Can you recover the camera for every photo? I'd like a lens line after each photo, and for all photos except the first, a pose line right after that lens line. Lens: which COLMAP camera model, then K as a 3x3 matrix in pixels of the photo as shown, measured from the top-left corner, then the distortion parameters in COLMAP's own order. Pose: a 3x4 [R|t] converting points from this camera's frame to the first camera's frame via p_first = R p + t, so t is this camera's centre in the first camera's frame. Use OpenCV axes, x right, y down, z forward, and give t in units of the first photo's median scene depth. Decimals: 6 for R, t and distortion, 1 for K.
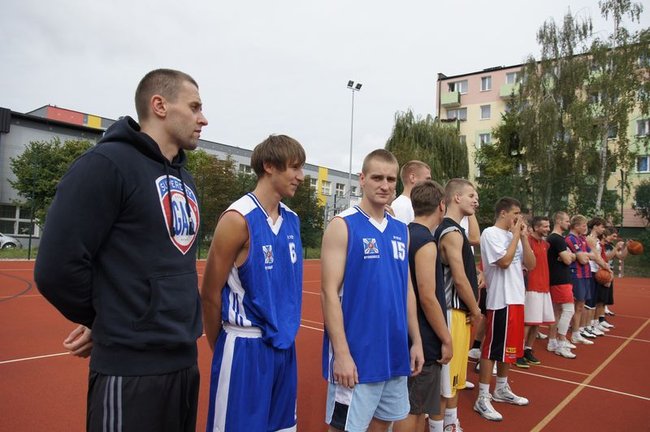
lens RADIAL K [[484.0, 0, 324.0], [0, 484.0, 226.2], [0, 0, 1]] dist [-0.151140, 0.135949]
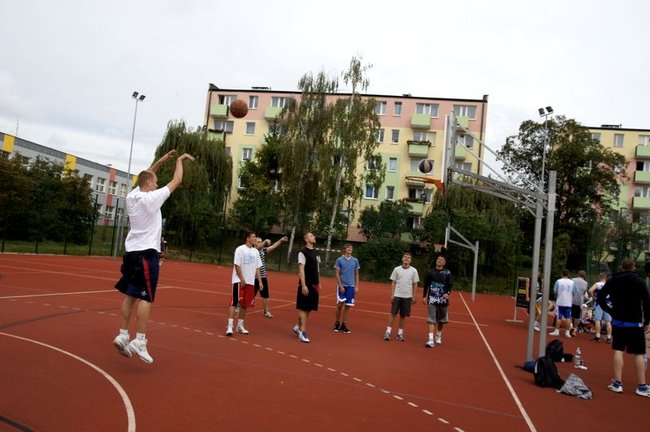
lens RADIAL K [[578.5, 0, 325.0], [0, 578.5, 216.0], [0, 0, 1]] dist [-0.000528, 0.005217]
pose [[0.880619, 0.074896, 0.467869, -0.154812], [-0.068960, 0.997173, -0.029830, -0.015916], [-0.468780, -0.005996, 0.883294, -0.346788]]
